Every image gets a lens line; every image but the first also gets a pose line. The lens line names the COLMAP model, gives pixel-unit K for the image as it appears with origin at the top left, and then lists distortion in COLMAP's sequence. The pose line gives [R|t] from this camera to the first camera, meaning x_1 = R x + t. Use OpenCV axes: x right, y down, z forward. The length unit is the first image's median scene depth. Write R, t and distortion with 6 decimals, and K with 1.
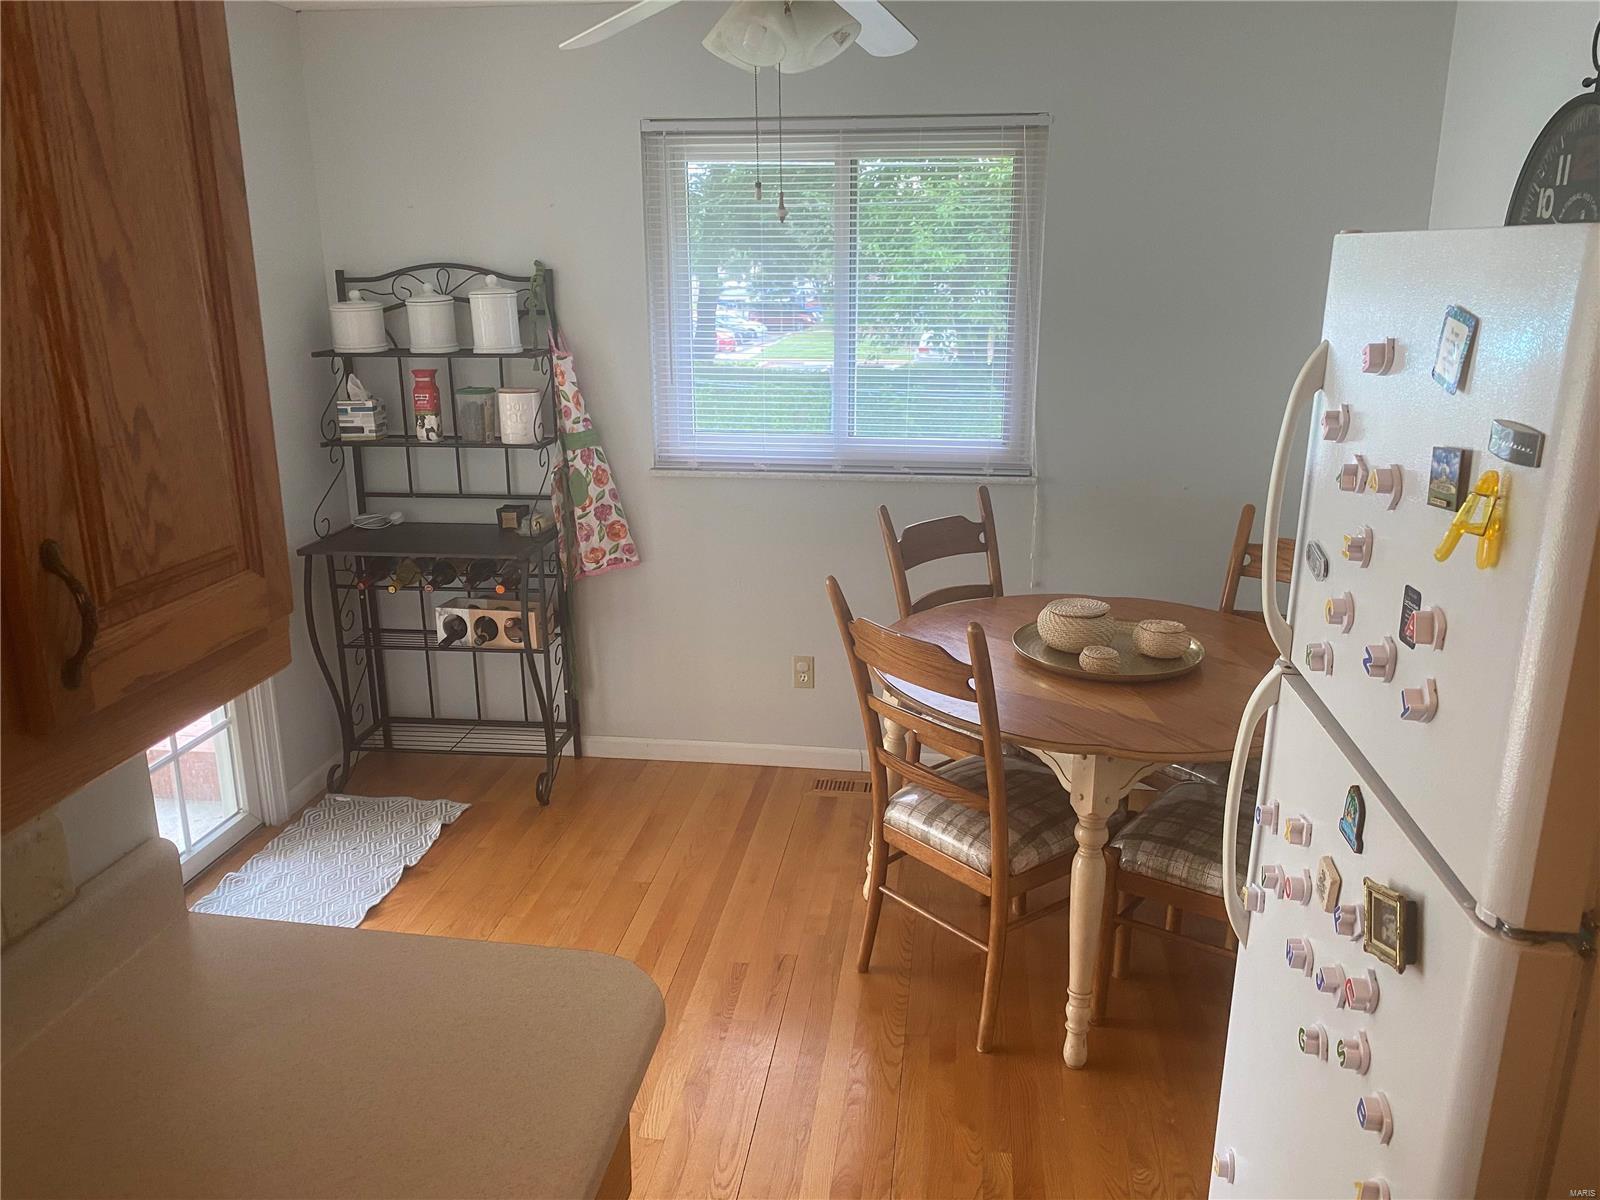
lens RADIAL K [[1195.6, 0, 799.6], [0, 1195.6, 584.6], [0, 0, 1]] dist [0.034885, -0.058088]
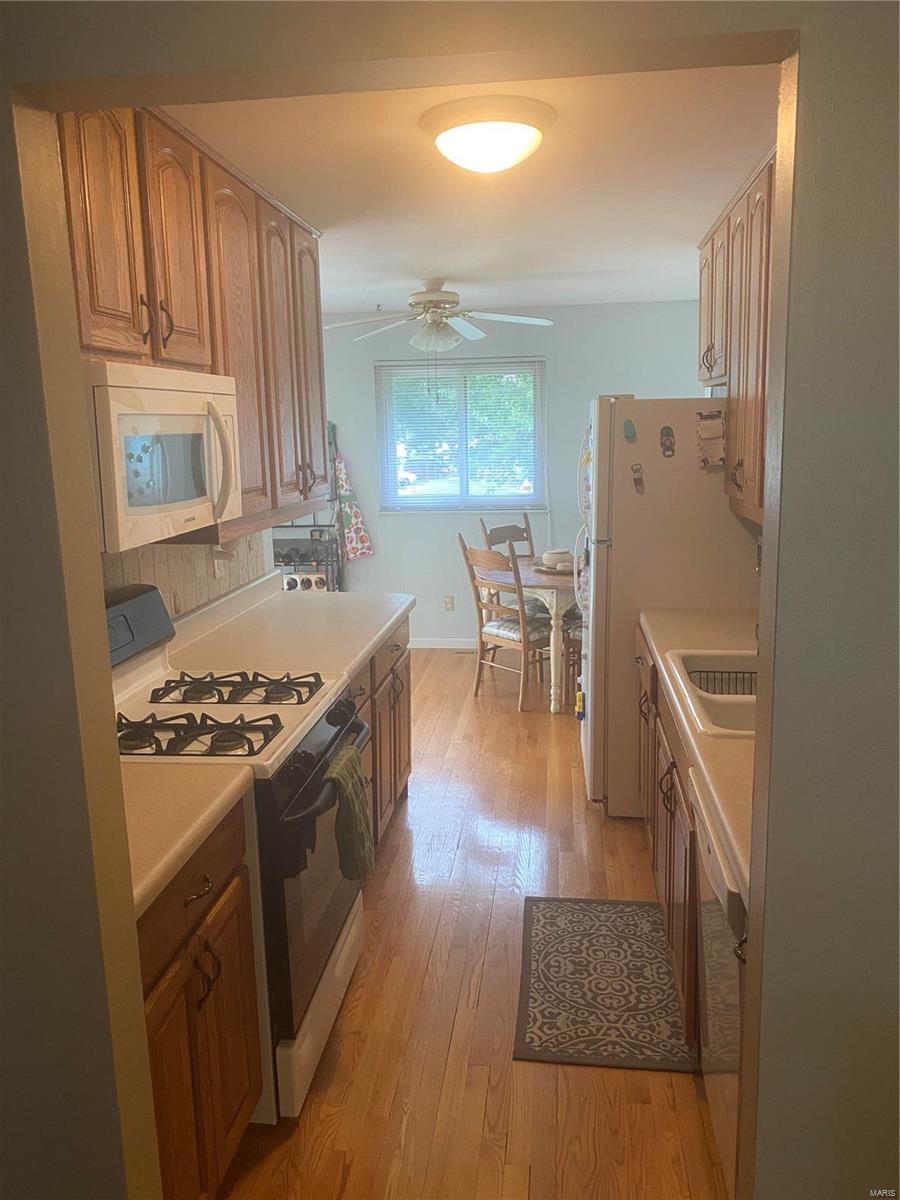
lens RADIAL K [[896.7, 0, 450.0], [0, 896.7, 600.0], [0, 0, 1]] dist [0.034885, -0.058088]
pose [[0.999732, -0.021991, 0.007240, -0.006996], [0.022475, 0.996889, -0.075547, 0.207112], [-0.005556, 0.075690, 0.997116, -0.690930]]
